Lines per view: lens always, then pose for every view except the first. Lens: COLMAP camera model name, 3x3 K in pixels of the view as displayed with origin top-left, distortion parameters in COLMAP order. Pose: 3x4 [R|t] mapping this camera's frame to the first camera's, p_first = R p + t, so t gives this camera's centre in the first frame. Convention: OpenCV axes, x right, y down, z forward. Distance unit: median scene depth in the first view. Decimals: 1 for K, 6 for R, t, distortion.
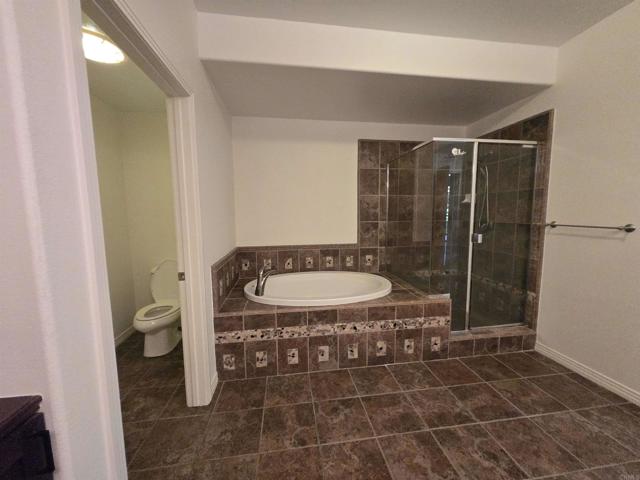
lens RADIAL K [[253.1, 0, 319.5], [0, 253.1, 238.2], [0, 0, 1]] dist [0.002100, -0.000002]
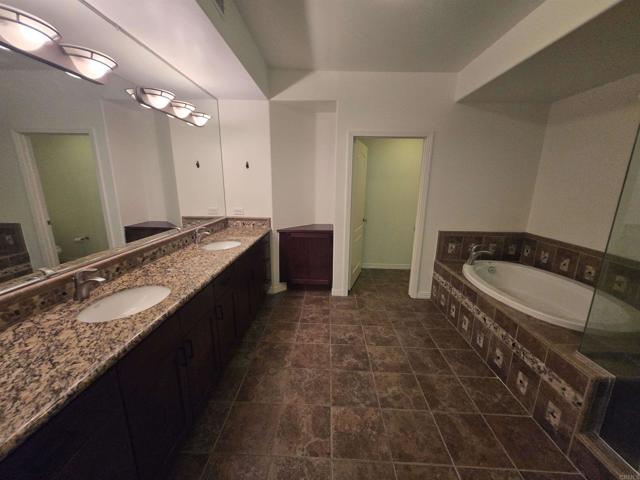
lens RADIAL K [[253.1, 0, 319.0], [0, 253.1, 240.2], [0, 0, 1]] dist [0.002100, -0.000002]
pose [[-0.187681, 0.229280, -0.955095, 1.167745], [-0.106264, 0.961927, 0.251802, -0.148813], [0.976465, 0.148751, -0.156171, 0.433459]]
